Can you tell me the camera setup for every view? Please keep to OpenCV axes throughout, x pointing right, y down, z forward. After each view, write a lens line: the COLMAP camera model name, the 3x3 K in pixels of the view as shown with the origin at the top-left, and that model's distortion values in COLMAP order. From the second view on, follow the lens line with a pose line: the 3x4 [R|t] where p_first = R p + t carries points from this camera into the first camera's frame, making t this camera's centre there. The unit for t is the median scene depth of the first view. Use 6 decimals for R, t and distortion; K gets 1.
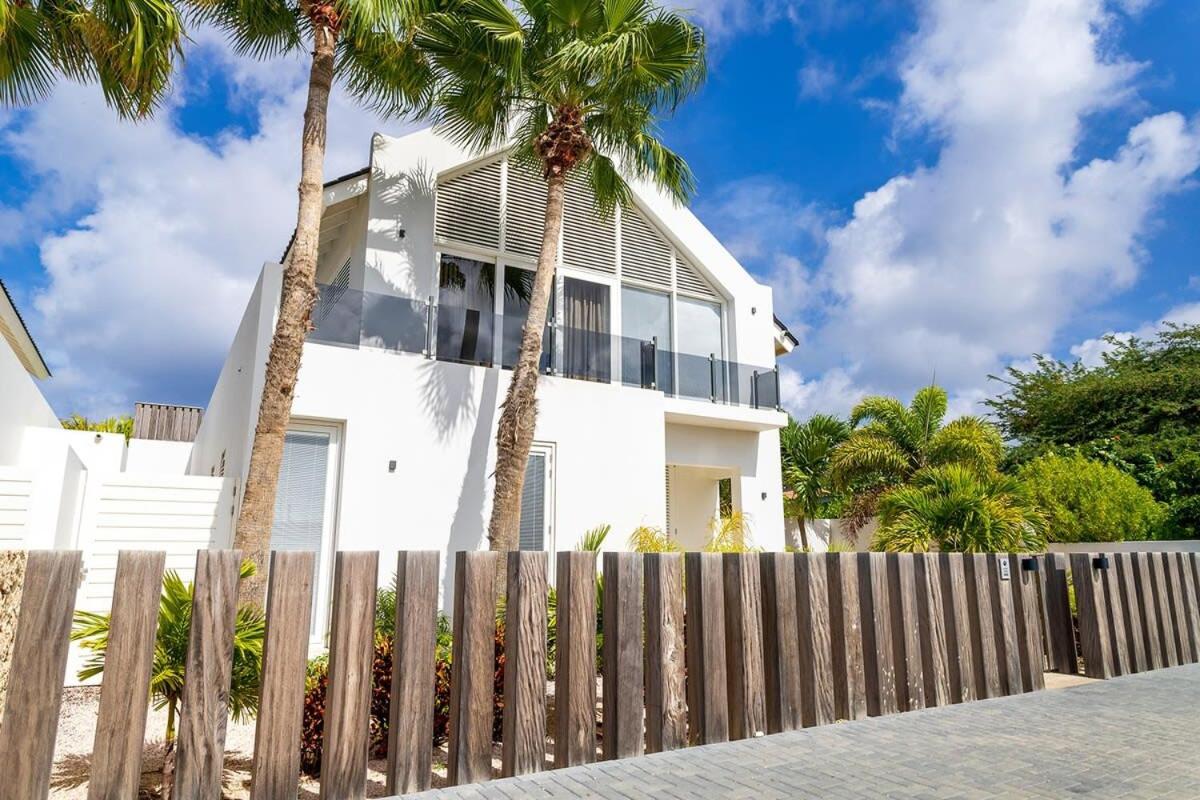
lens RADIAL K [[751.0, 0, 605.3], [0, 751.0, 397.8], [0, 0, 1]] dist [-0.003536, 0.000804]
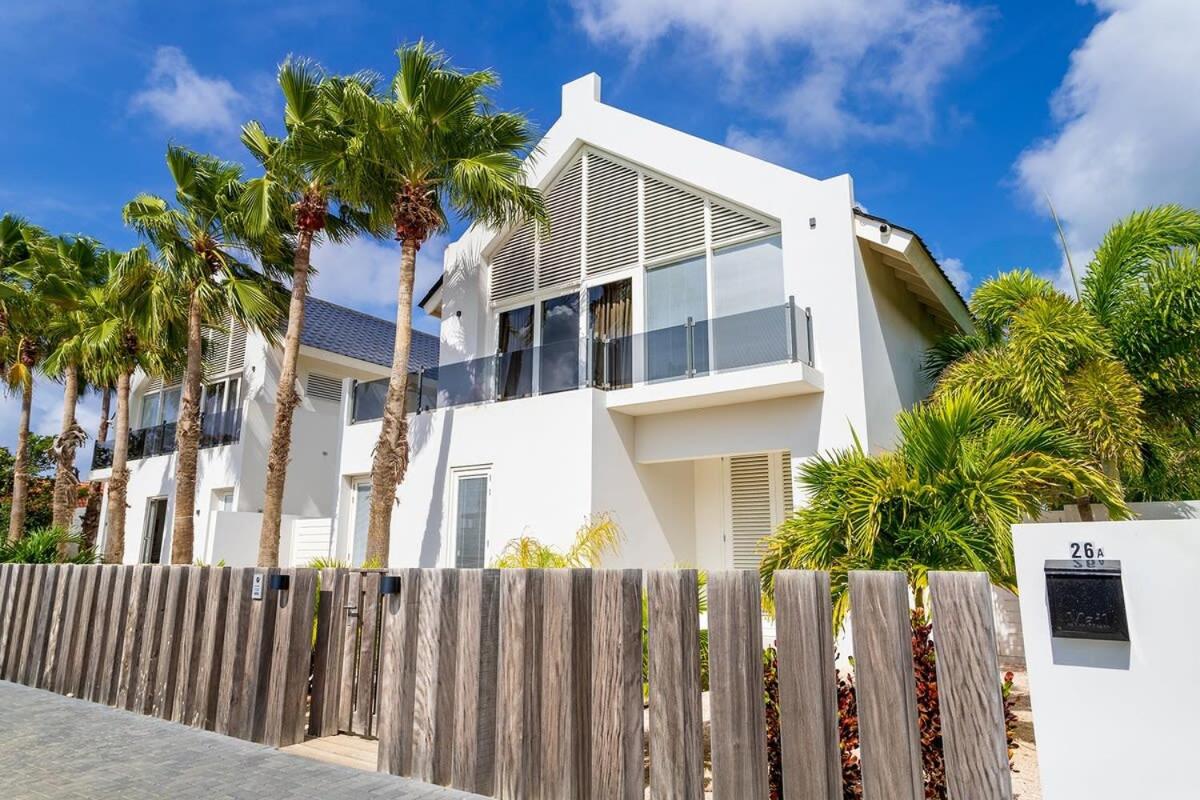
lens RADIAL K [[751.0, 0, 605.3], [0, 751.0, 397.8], [0, 0, 1]] dist [-0.003536, 0.000804]
pose [[0.404178, -0.193357, -0.894010, 0.799887], [0.186502, 0.974289, -0.126403, 0.109707], [0.895465, -0.115645, 0.429847, 0.551384]]
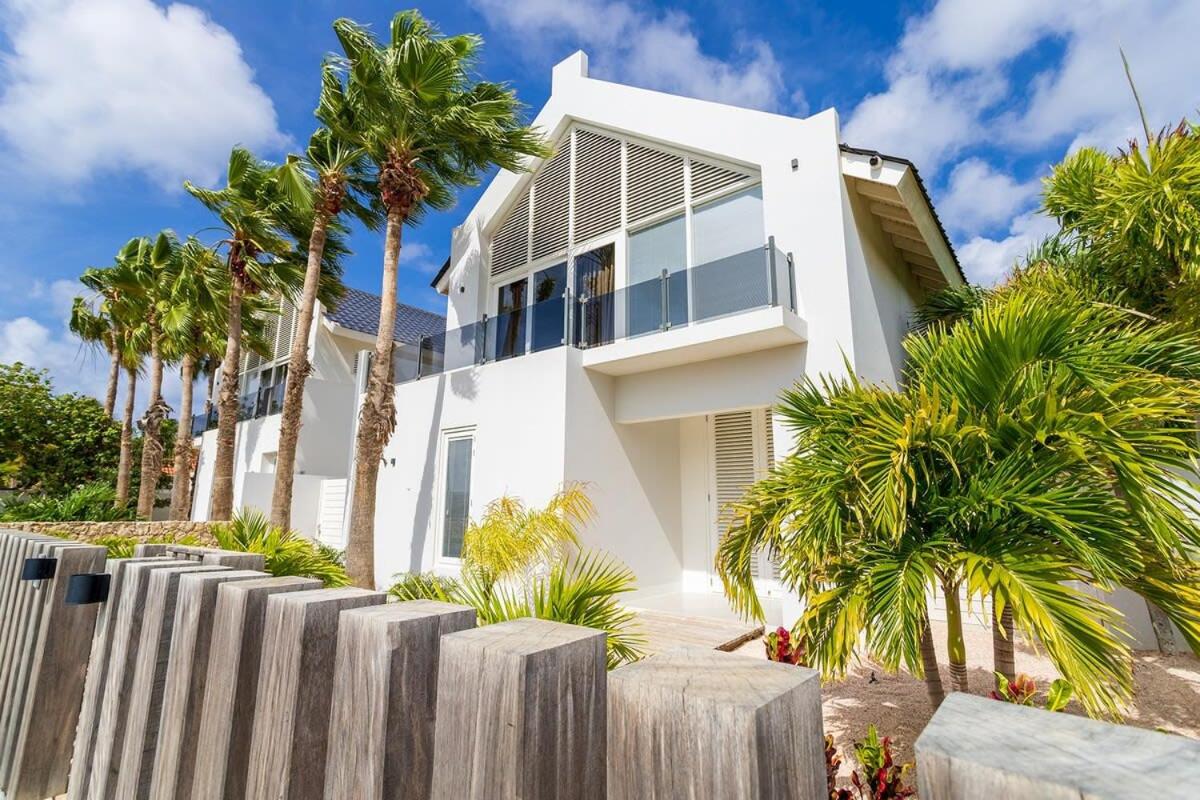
lens RADIAL K [[561.5, 0, 607.1], [0, 561.5, 398.5], [0, 0, 1]] dist [0.003674, 0.000247]
pose [[0.348263, -0.180305, -0.919893, 0.622707], [0.189715, 0.974577, -0.119199, 0.127680], [0.917998, -0.133005, 0.373616, 0.698493]]
